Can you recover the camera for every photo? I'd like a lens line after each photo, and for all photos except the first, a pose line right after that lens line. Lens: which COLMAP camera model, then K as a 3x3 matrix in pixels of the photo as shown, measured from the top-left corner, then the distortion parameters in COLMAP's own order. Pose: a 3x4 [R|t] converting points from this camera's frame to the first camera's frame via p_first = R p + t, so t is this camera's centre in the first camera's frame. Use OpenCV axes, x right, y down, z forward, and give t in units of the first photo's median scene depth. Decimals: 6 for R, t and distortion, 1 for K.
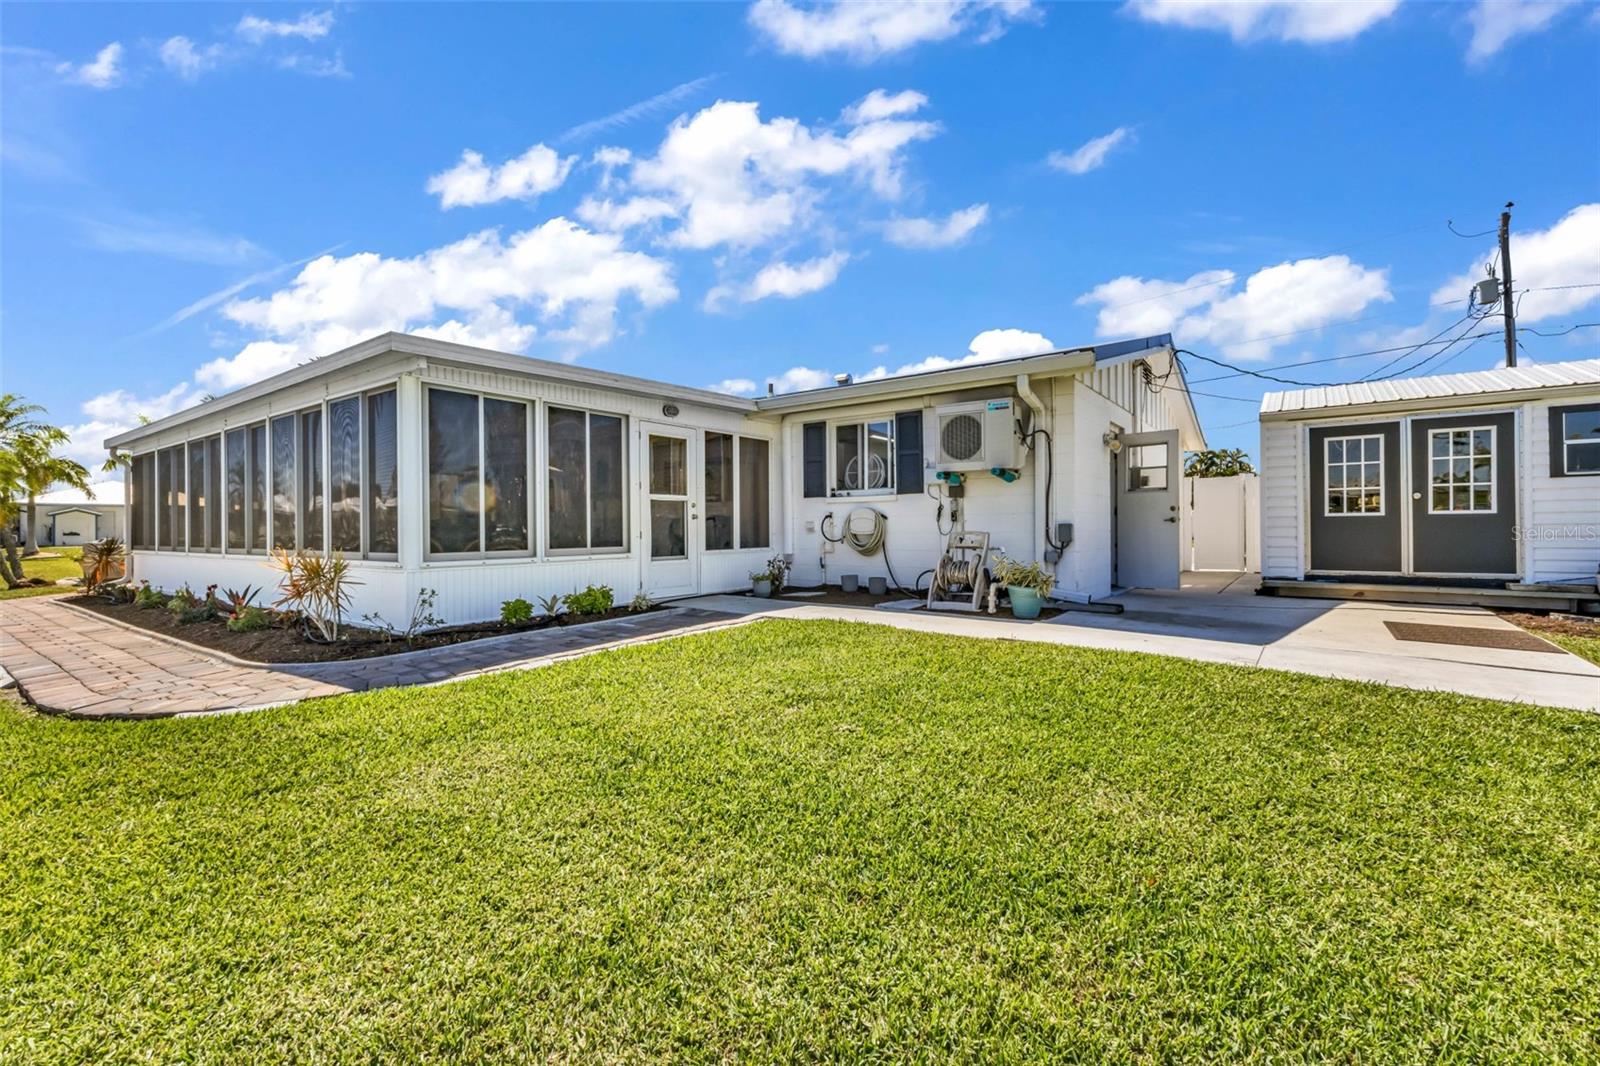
lens RADIAL K [[699.2, 0, 800.0], [0, 699.2, 533.0], [0, 0, 1]] dist [0.009377, -0.000422]
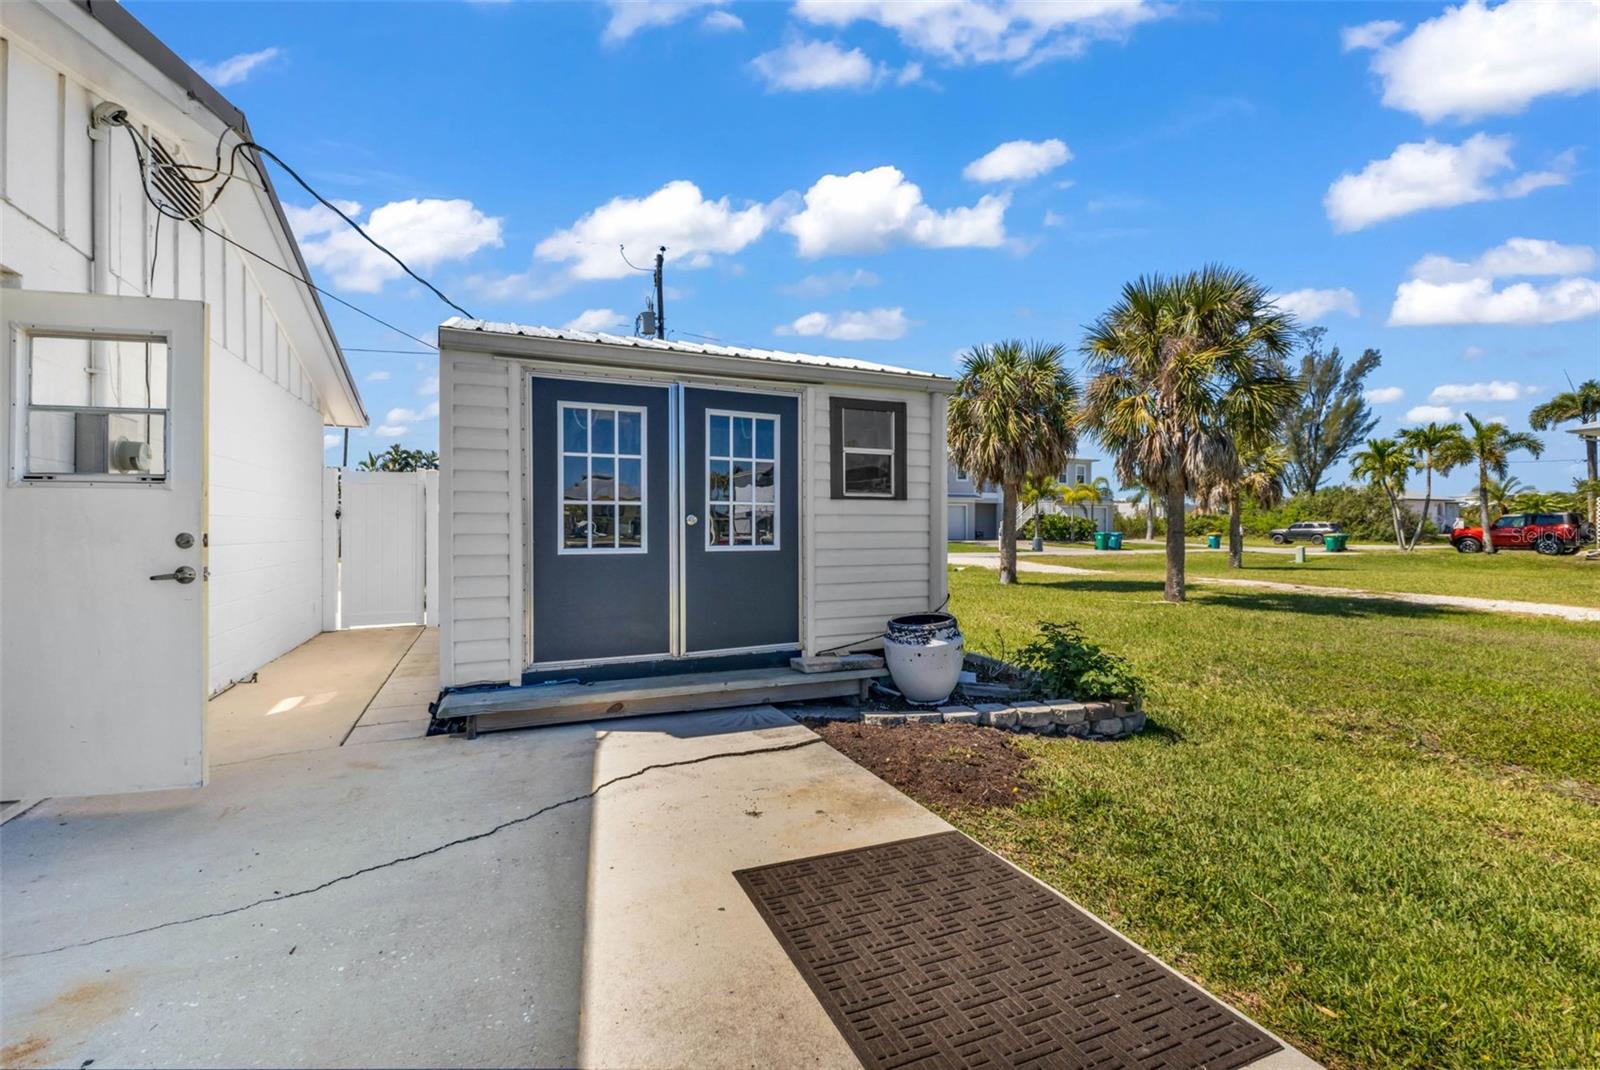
lens RADIAL K [[711.9, 0, 800.0], [0, 711.9, 535.0], [0, 0, 1]] dist [0.005883, 0.000212]
pose [[0.515946, 0.001701, 0.856619, 0.421210], [0.001350, 0.999995, -0.002799, -0.039002], [-0.856620, 0.002601, 0.515942, 0.621897]]
